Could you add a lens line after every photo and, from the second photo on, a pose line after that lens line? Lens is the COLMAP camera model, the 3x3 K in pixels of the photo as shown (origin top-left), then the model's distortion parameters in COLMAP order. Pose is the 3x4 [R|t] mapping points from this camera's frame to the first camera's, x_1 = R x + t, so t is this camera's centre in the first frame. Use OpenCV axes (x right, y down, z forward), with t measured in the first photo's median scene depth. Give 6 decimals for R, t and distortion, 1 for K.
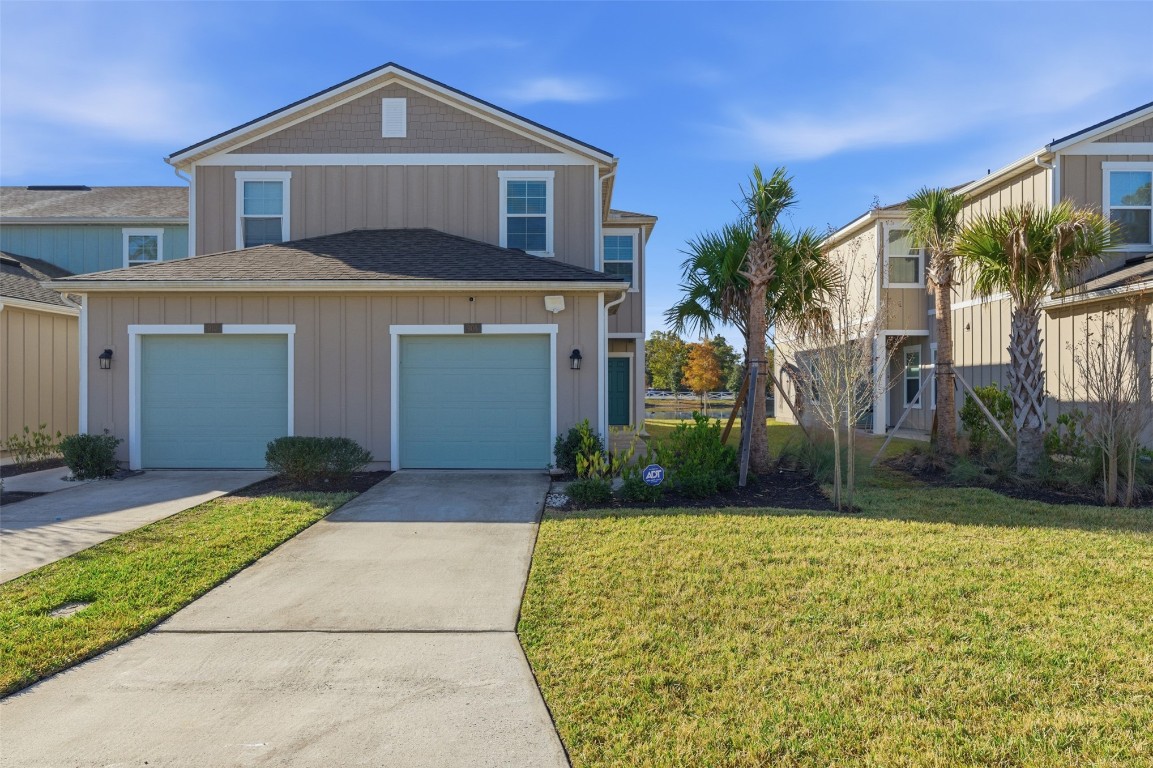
lens RADIAL K [[790.0, 0, 576.5], [0, 790.0, 384.0], [0, 0, 1]] dist [-0.000038, 0.000651]
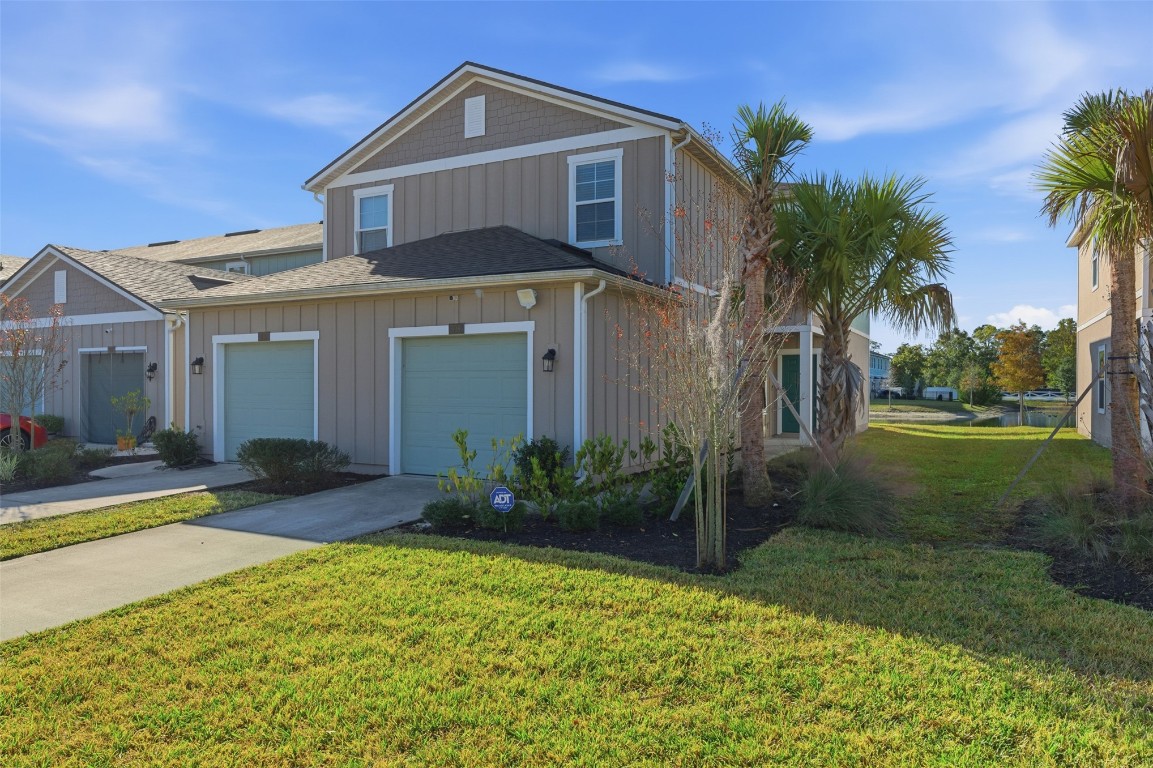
lens RADIAL K [[790.0, 0, 576.5], [0, 790.0, 384.0], [0, 0, 1]] dist [-0.000038, 0.000651]
pose [[0.881392, 0.000326, -0.472385, 0.348800], [0.000942, 0.999997, 0.002449, -0.005424], [0.472384, -0.002603, 0.881389, 0.188888]]
